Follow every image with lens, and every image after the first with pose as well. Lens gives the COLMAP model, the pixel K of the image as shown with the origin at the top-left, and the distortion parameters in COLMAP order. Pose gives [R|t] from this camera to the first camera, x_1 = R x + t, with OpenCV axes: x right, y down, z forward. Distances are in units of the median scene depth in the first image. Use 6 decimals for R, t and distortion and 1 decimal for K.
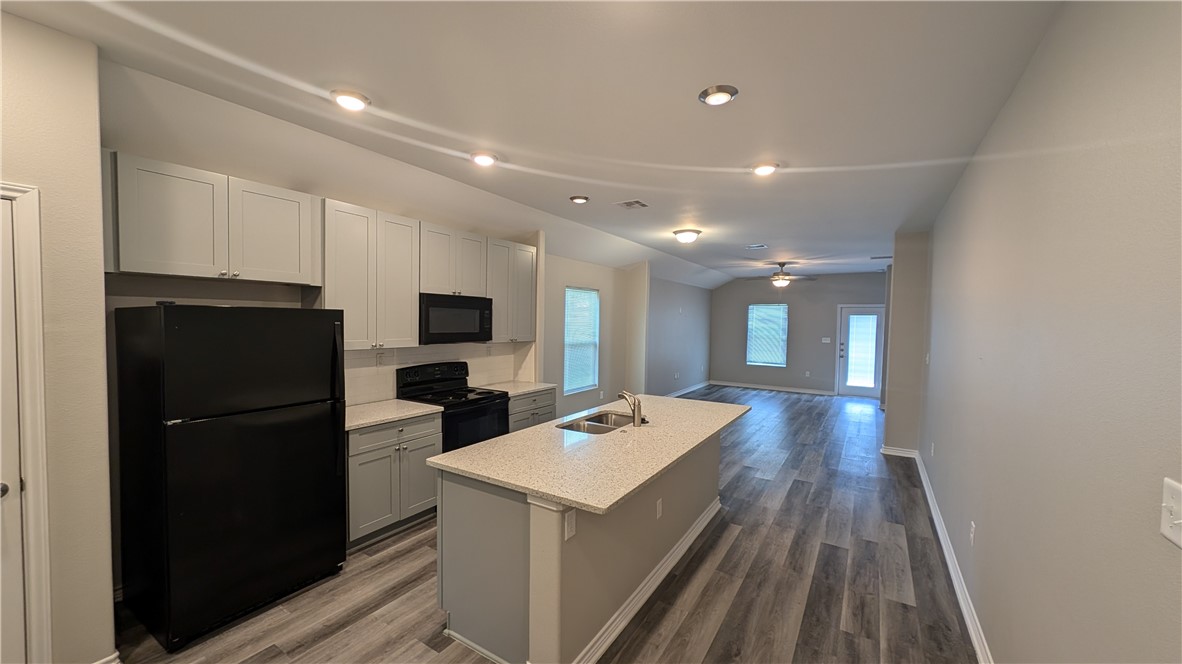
lens RADIAL K [[441.2, 0, 591.0], [0, 441.2, 332.0], [0, 0, 1]] dist [0.022455, -0.000011]
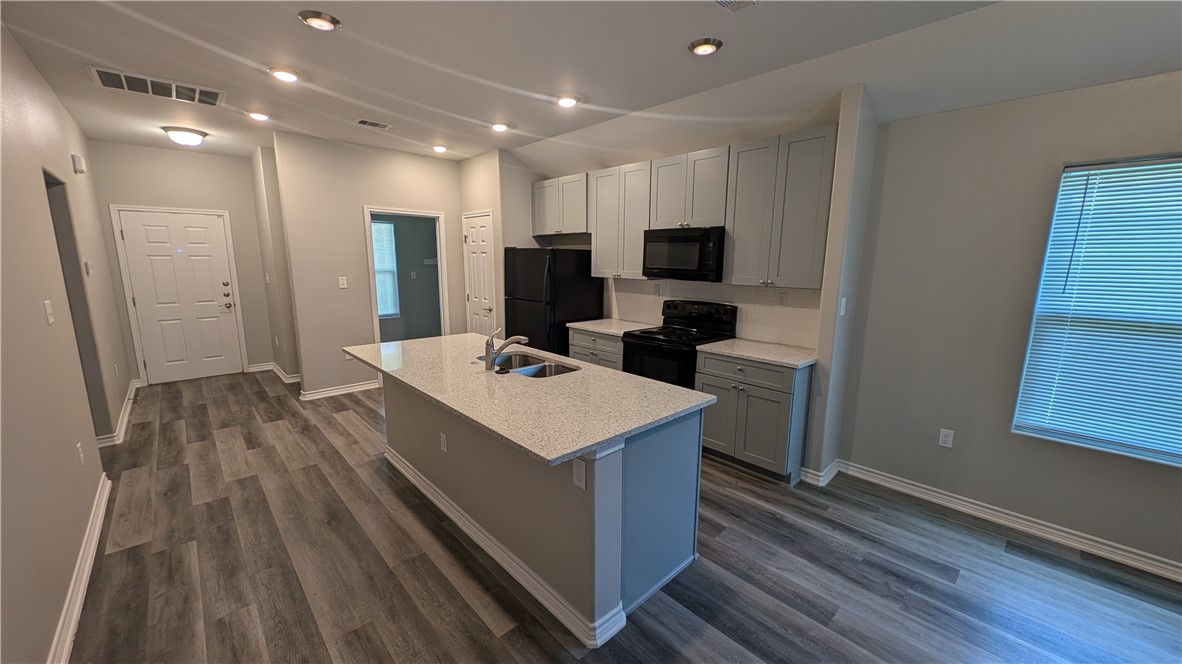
lens RADIAL K [[441.2, 0, 591.0], [0, 441.2, 332.0], [0, 0, 1]] dist [0.022455, -0.000011]
pose [[-0.244960, 0.156917, -0.956751, 0.870272], [-0.033225, 0.984877, 0.170036, -0.025237], [0.968964, 0.073441, -0.236042, 1.361506]]
